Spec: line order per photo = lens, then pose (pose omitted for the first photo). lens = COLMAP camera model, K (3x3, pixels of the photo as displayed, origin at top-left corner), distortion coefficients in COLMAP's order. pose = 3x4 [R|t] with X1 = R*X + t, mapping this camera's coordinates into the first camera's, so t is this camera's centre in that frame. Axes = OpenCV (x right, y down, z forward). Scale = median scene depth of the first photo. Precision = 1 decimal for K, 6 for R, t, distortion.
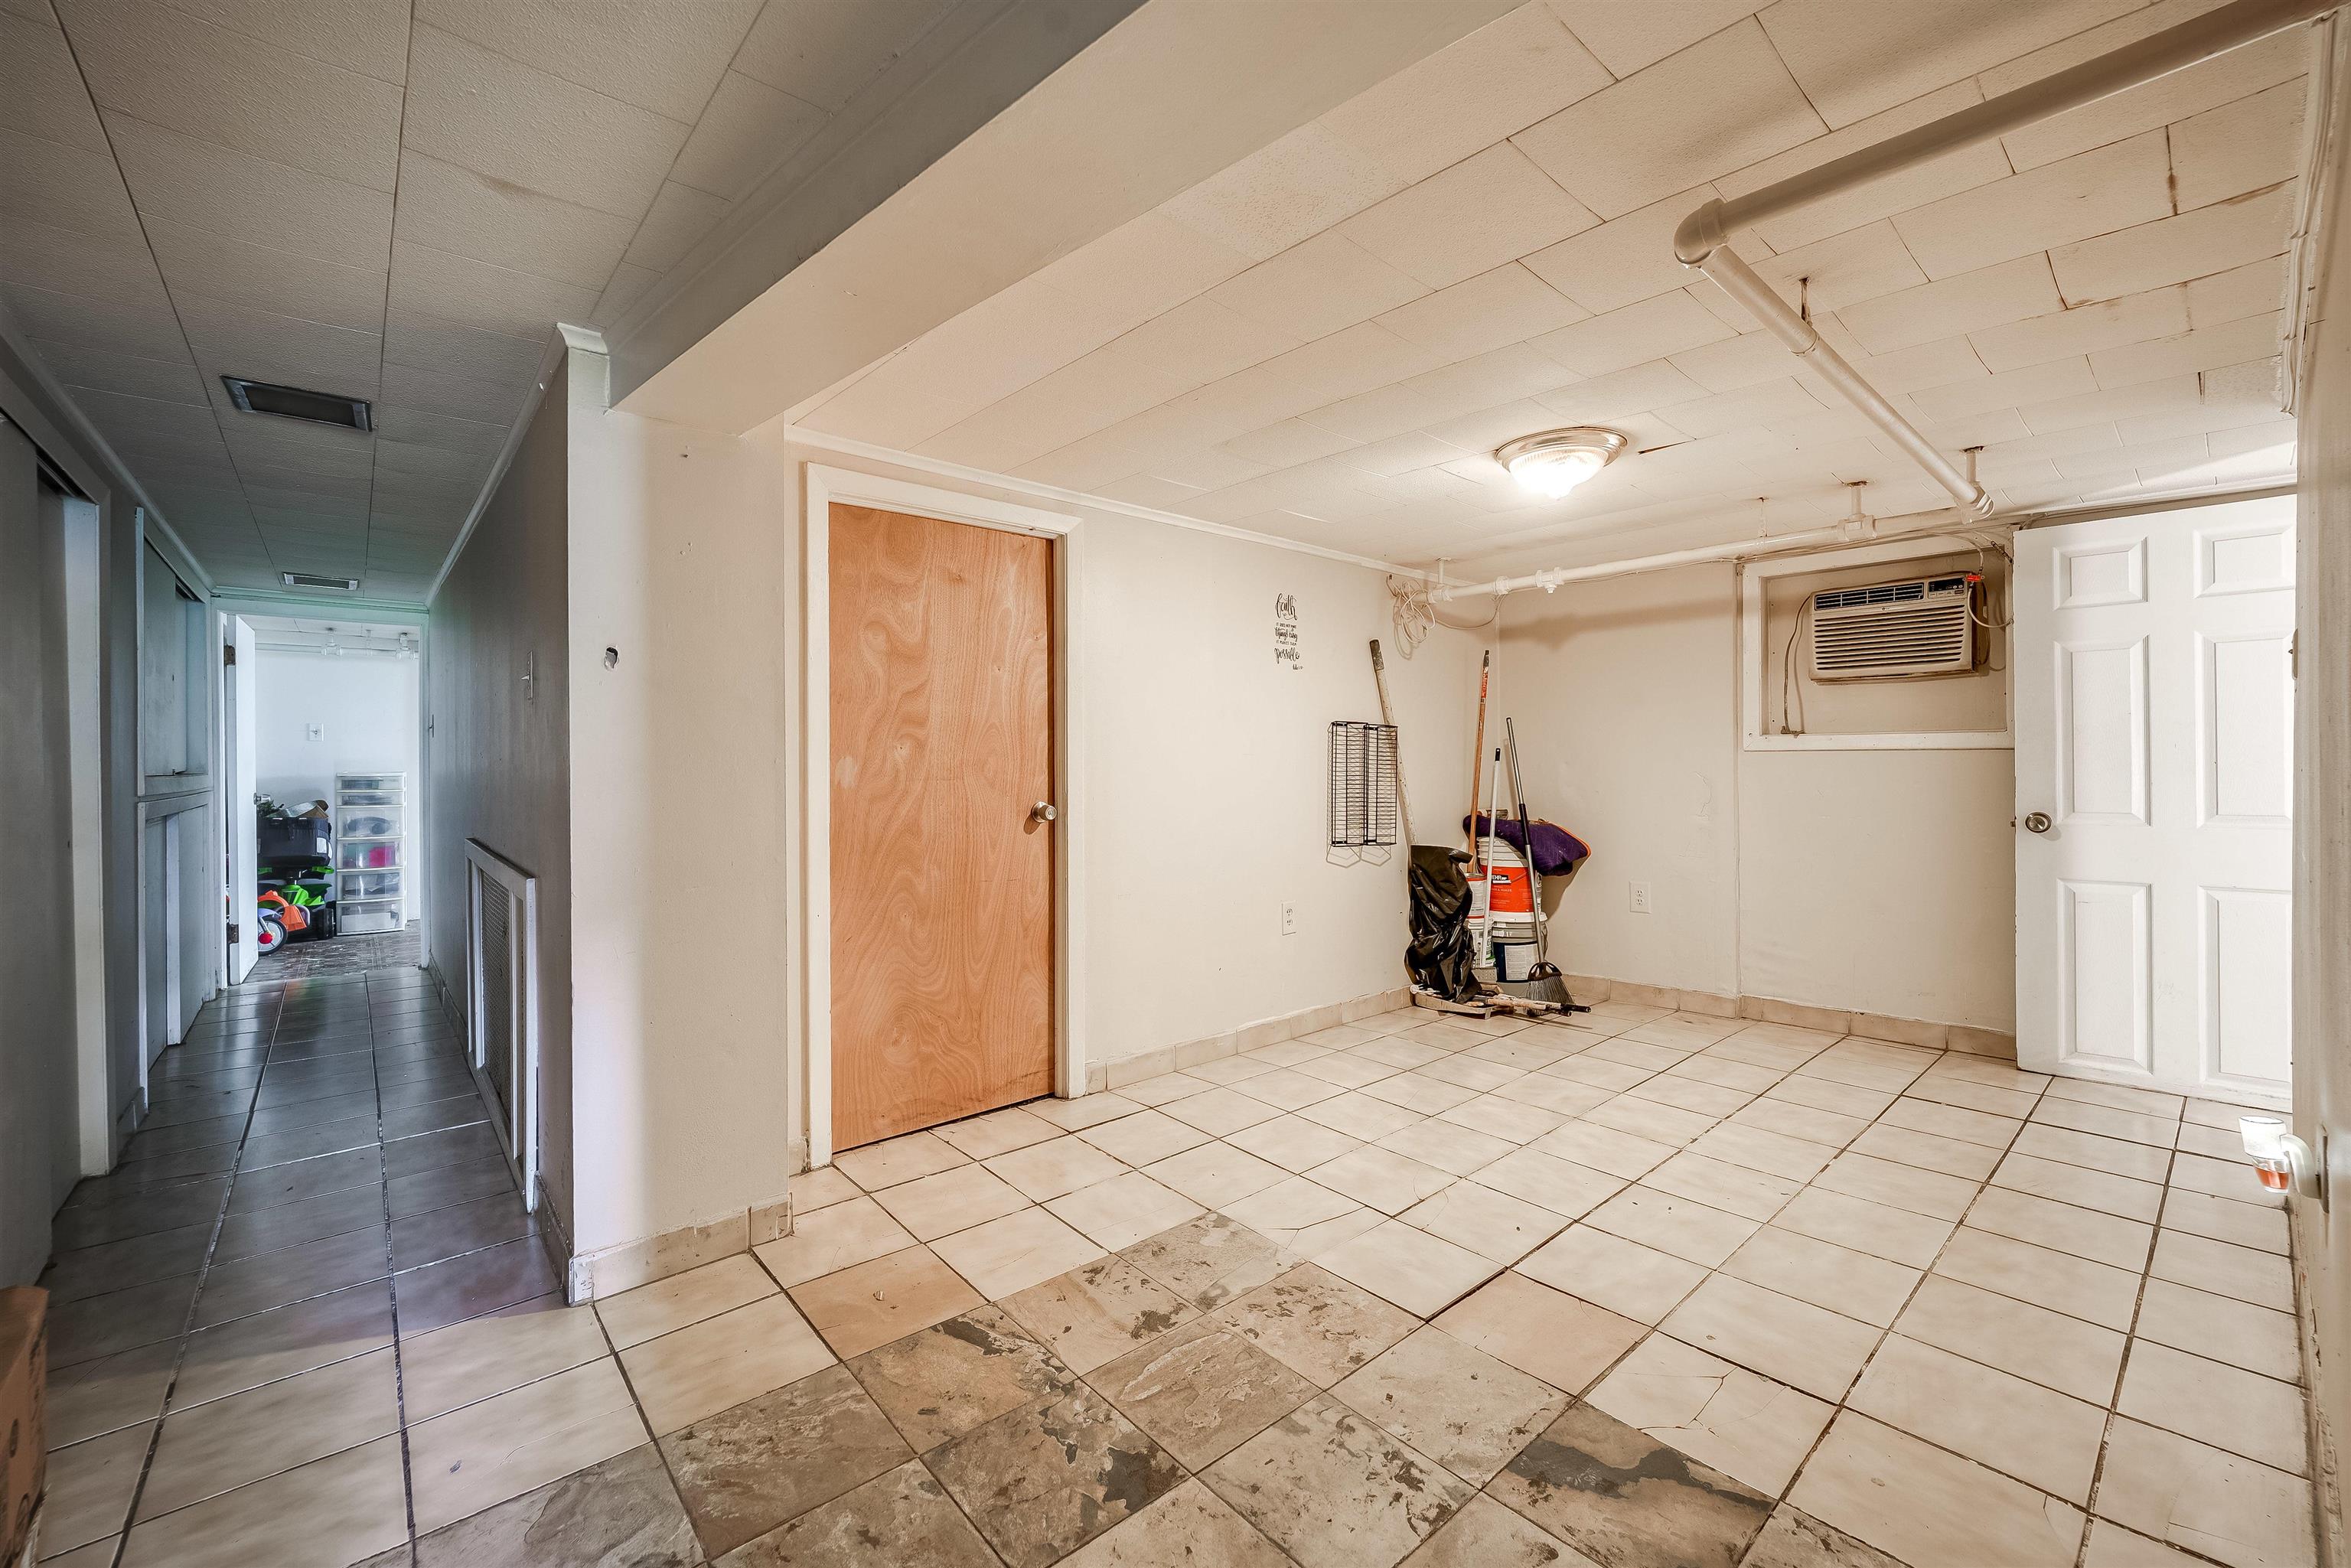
lens RADIAL K [[953.5, 0, 1181.9], [0, 953.5, 768.7], [0, 0, 1]] dist [-0.008142, -0.000584]
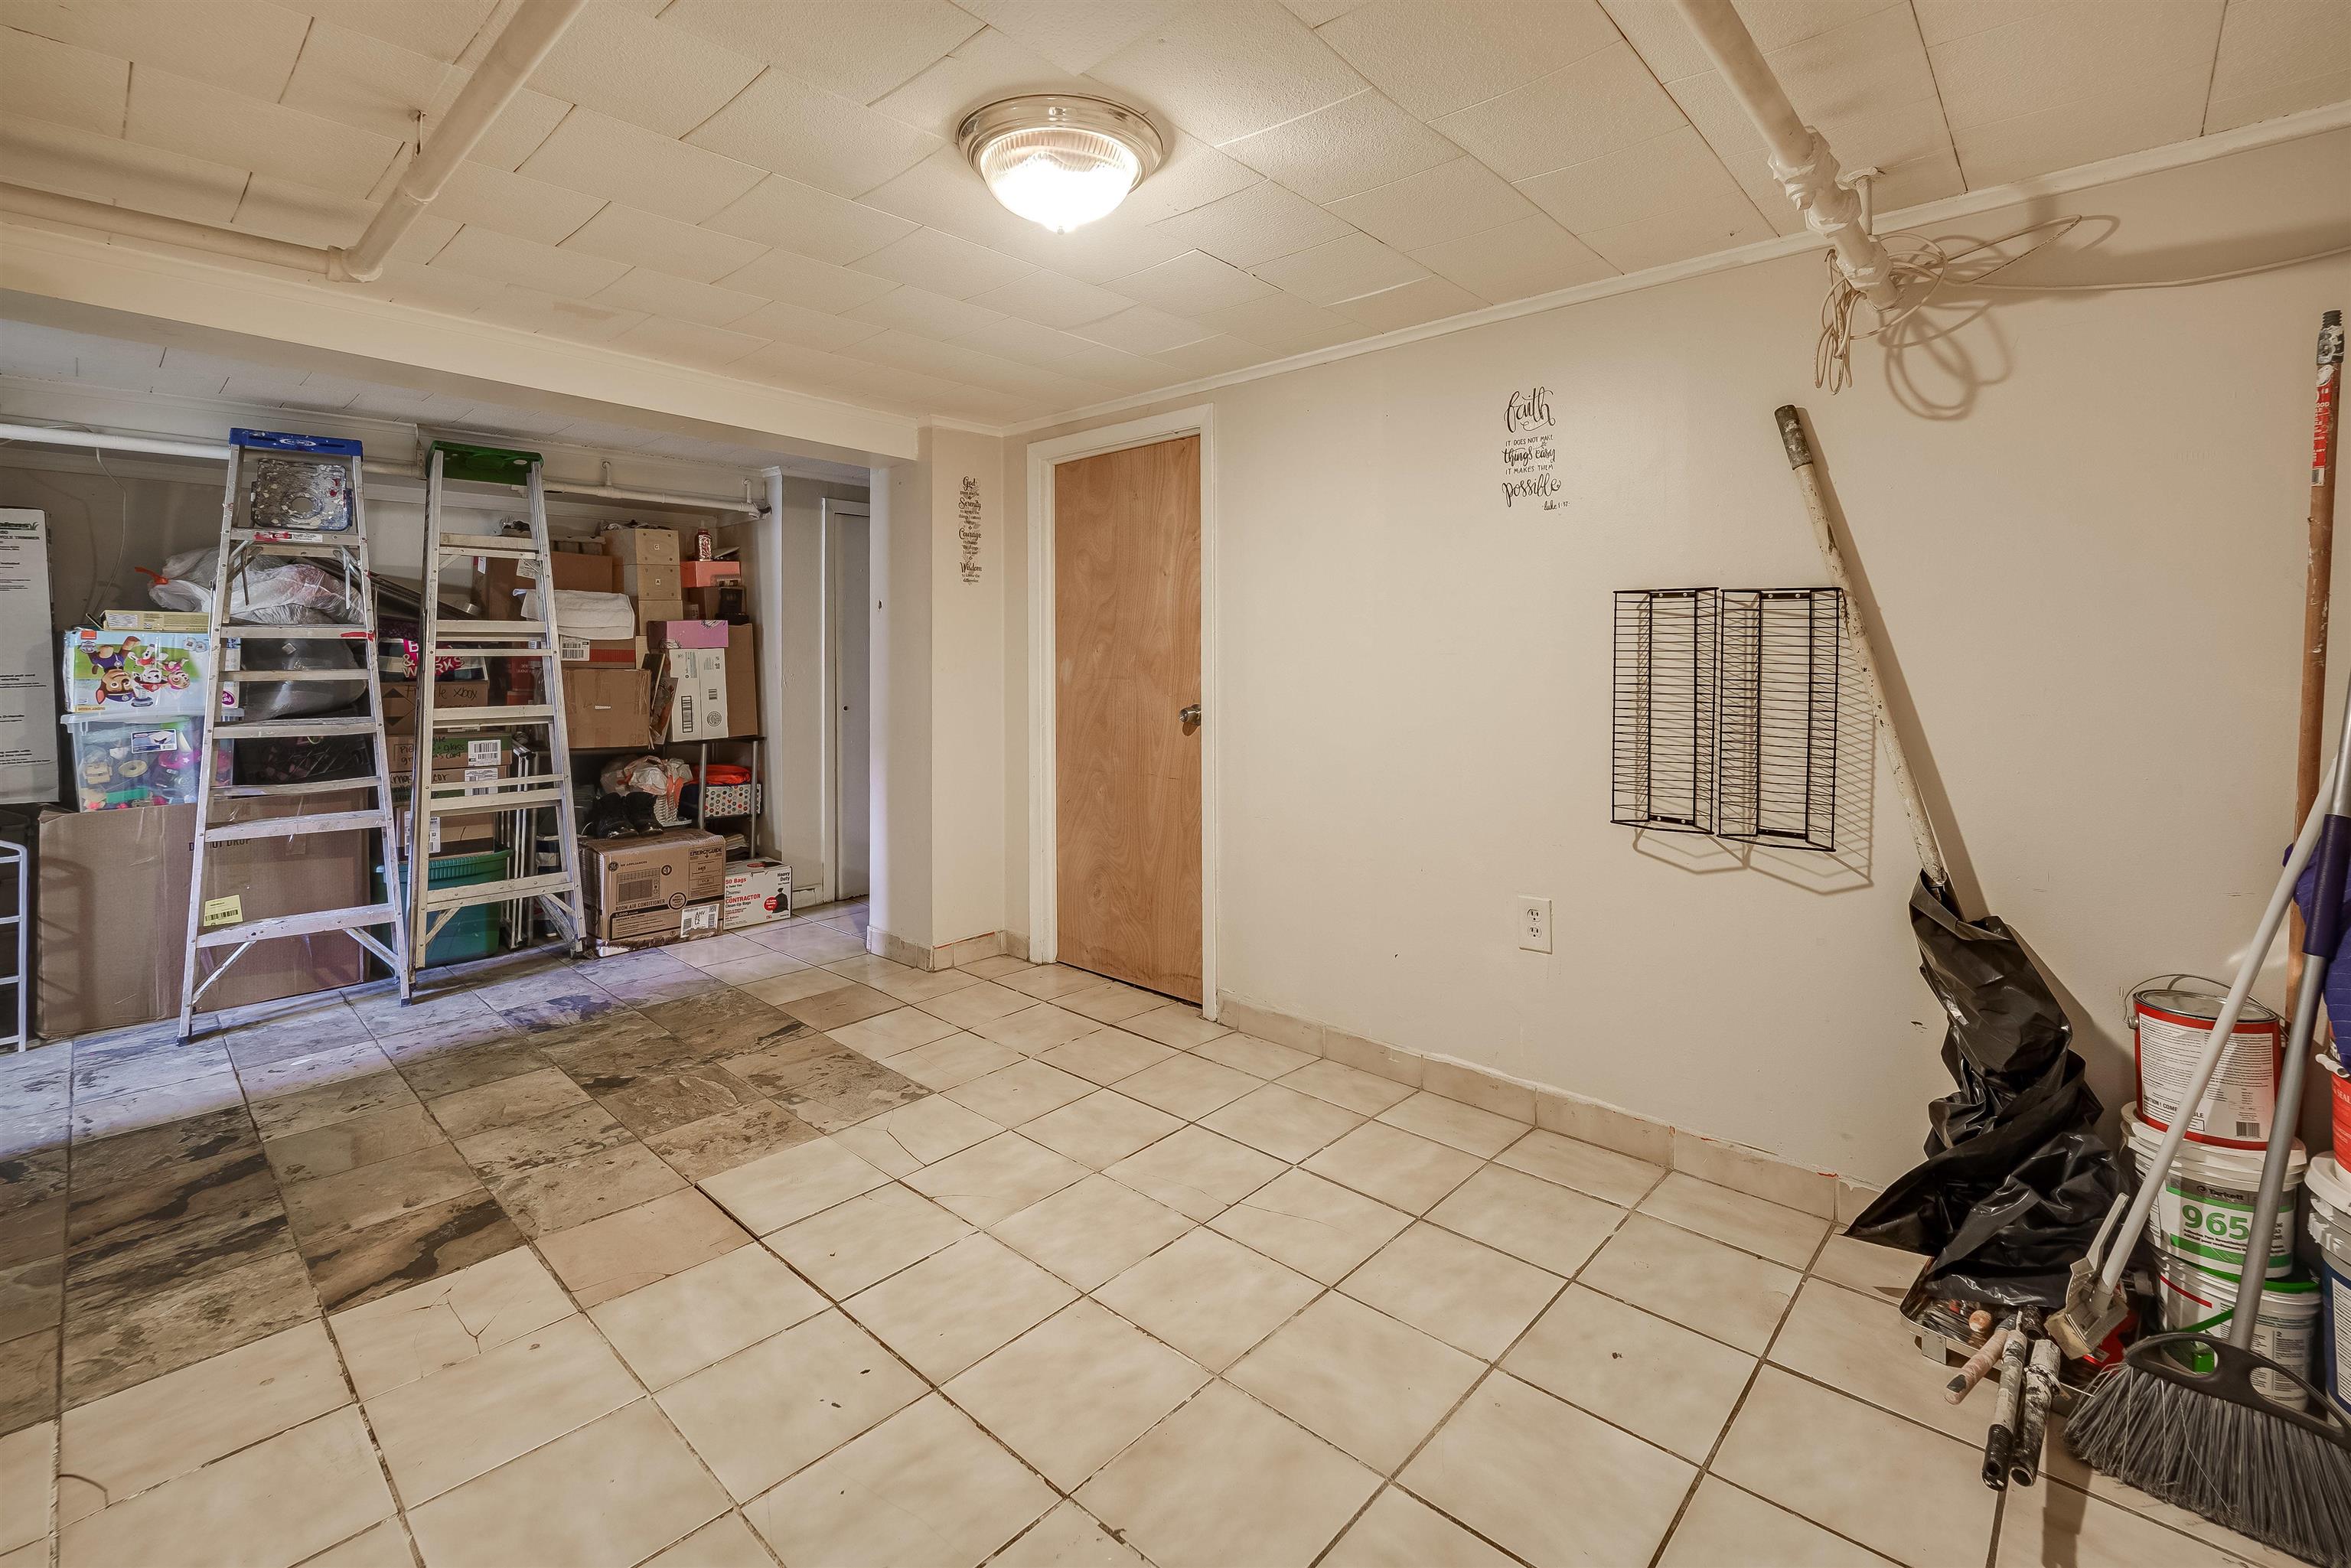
lens RADIAL K [[1042.0, 0, 1201.0], [0, 1042.0, 663.8], [0, 0, 1]] dist [-0.007193, -0.001567]
pose [[0.106066, 0.011351, -0.994294, 1.005231], [-0.002738, 0.999934, 0.011124, -0.020677], [0.994355, 0.001543, 0.106090, 0.974608]]
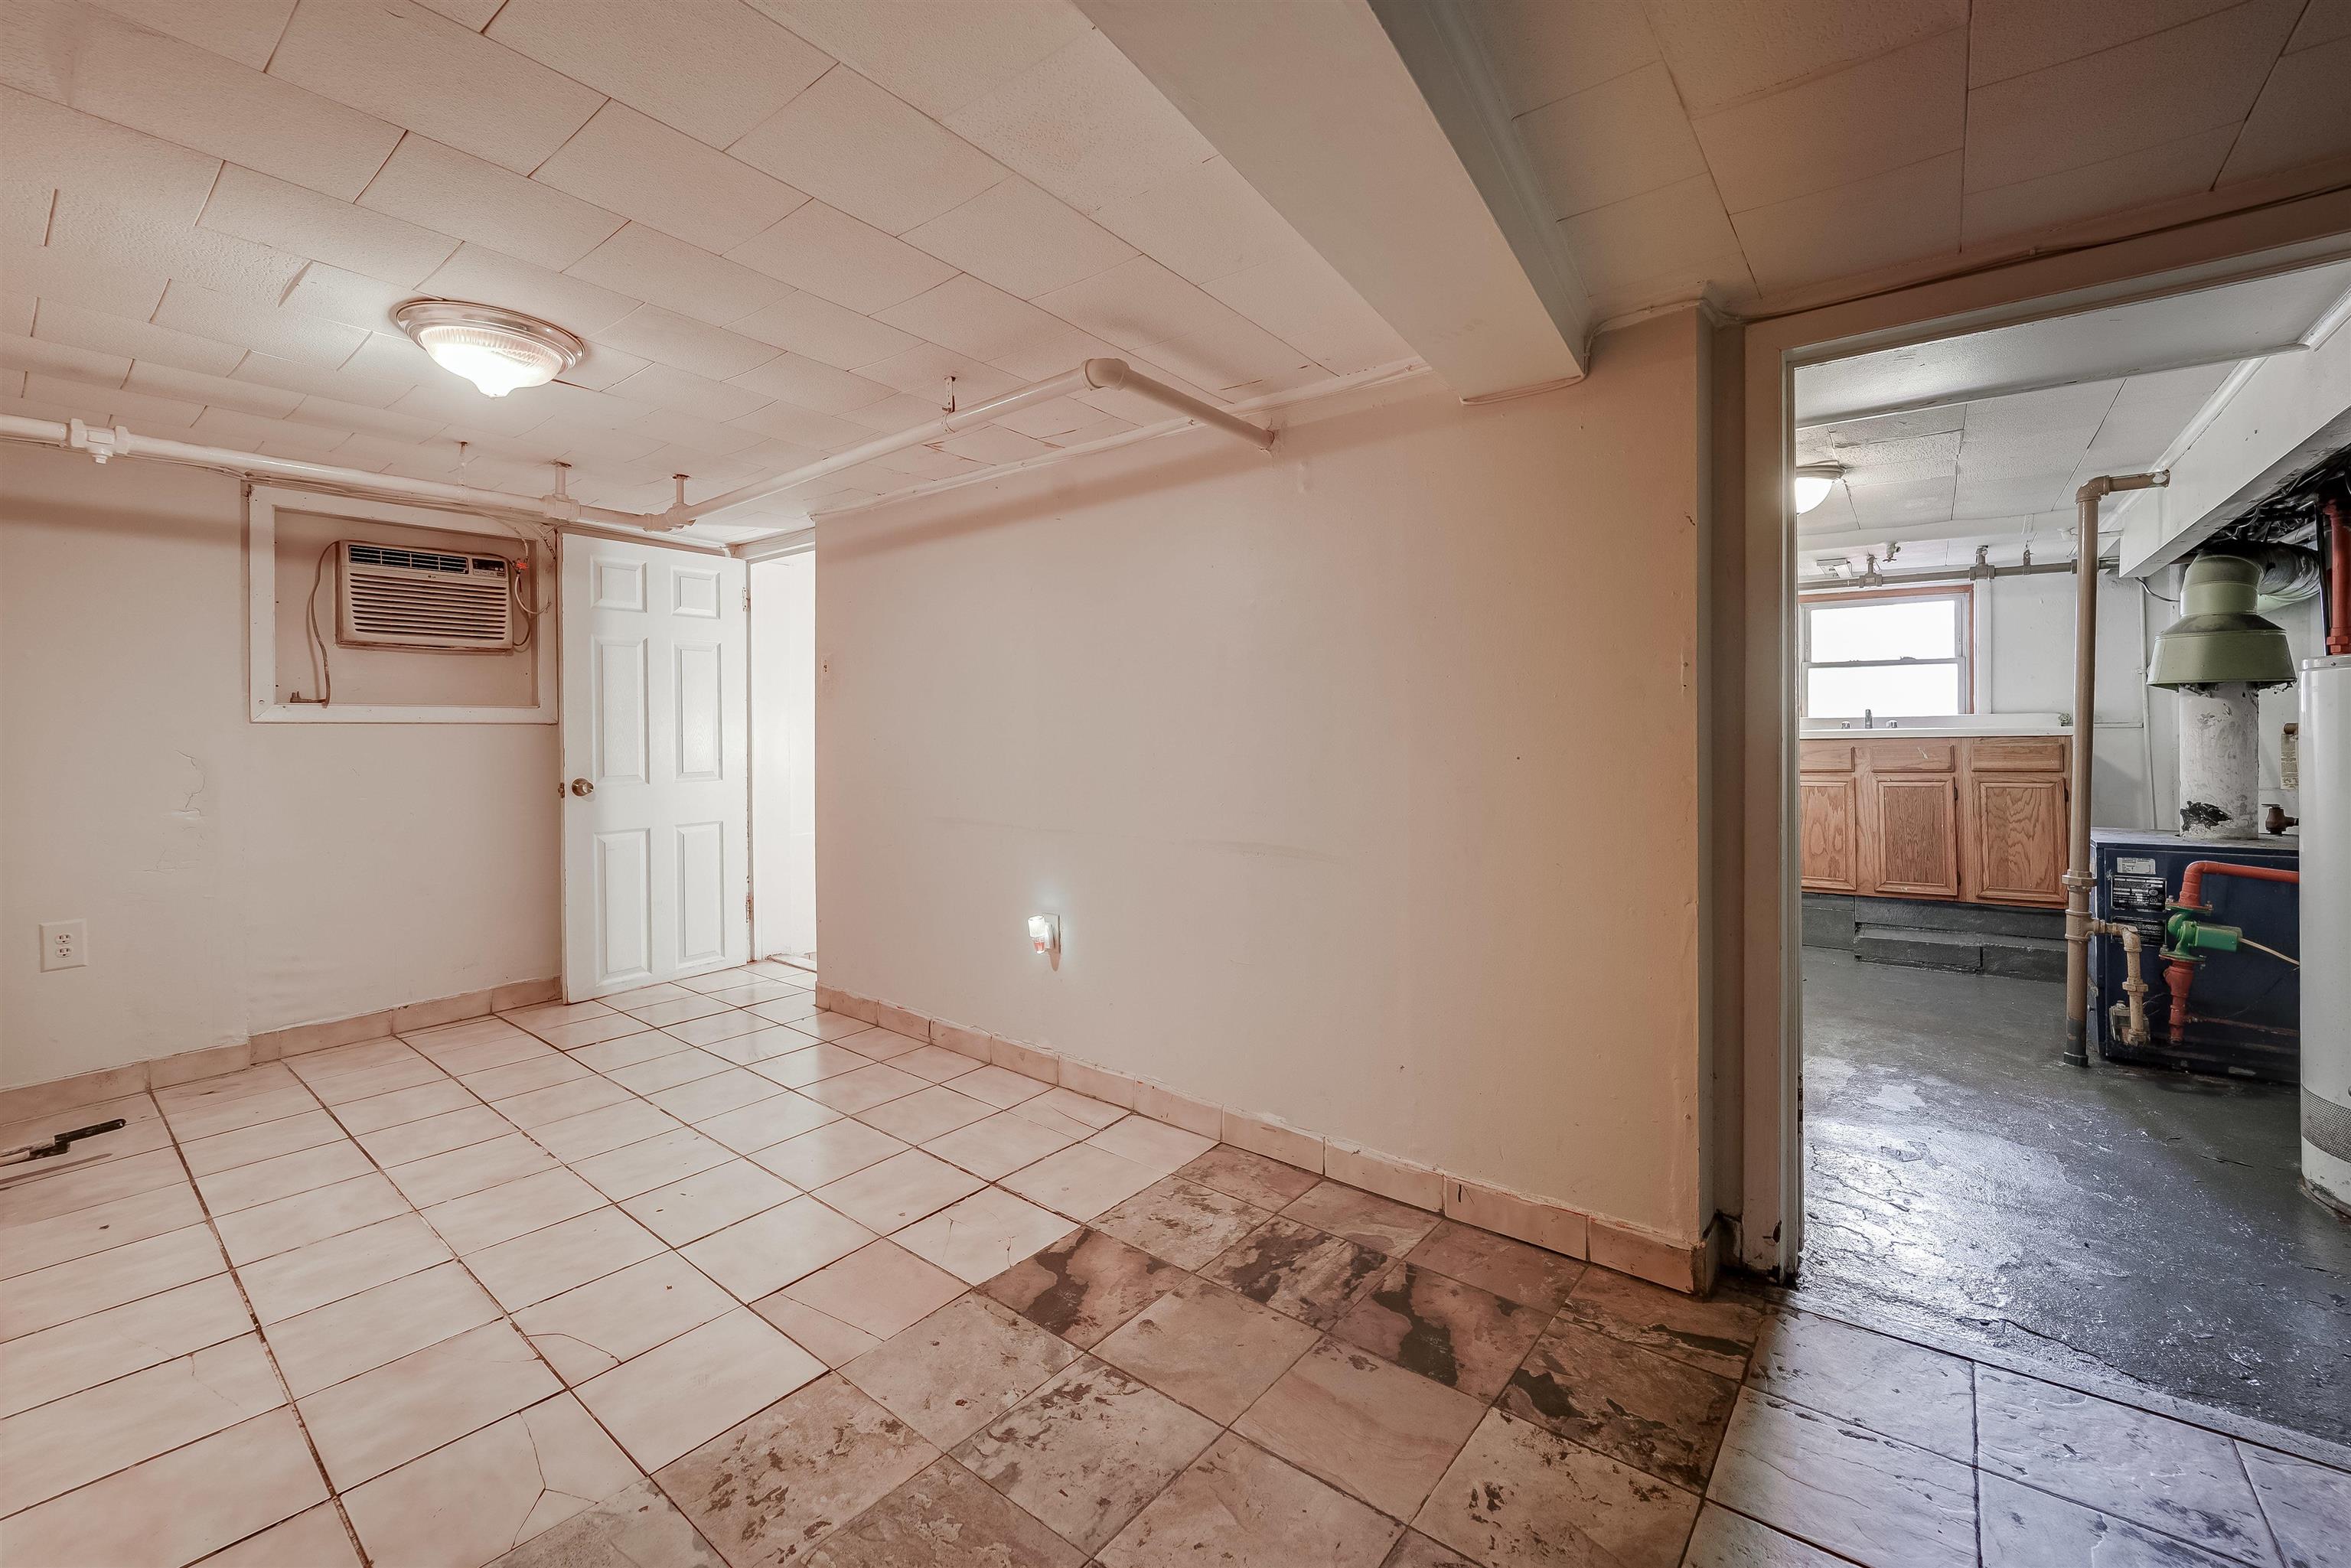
lens RADIAL K [[953.5, 0, 1182.1], [0, 953.5, 730.5], [0, 0, 1]] dist [-0.008142, -0.000584]
pose [[-0.176755, 0.003360, 0.984249, -0.447685], [0.010748, 0.999941, -0.001483, -0.003877], [-0.984196, 0.010317, -0.176781, 0.557476]]
